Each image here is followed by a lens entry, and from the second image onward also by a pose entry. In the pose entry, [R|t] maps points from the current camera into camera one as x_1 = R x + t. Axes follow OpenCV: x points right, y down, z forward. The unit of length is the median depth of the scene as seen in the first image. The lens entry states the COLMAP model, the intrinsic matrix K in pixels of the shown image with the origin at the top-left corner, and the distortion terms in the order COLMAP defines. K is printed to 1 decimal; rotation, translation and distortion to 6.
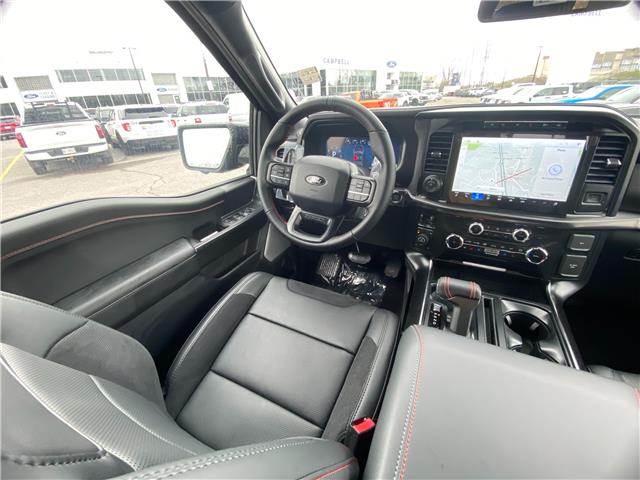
lens RADIAL K [[259.2, 0, 320.0], [0, 259.2, 240.0], [0, 0, 1]] dist [0.008389, -0.014424]
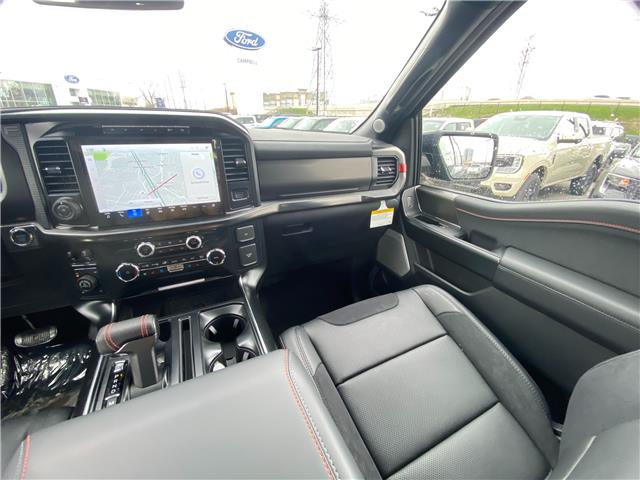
lens RADIAL K [[259.2, 0, 320.0], [0, 259.2, 240.0], [0, 0, 1]] dist [0.008389, -0.014424]
pose [[0.611185, -0.273024, 0.742907, 0.337118], [0.331453, 0.940643, 0.073010, 0.056064], [-0.718743, 0.201617, 0.665401, 0.019193]]
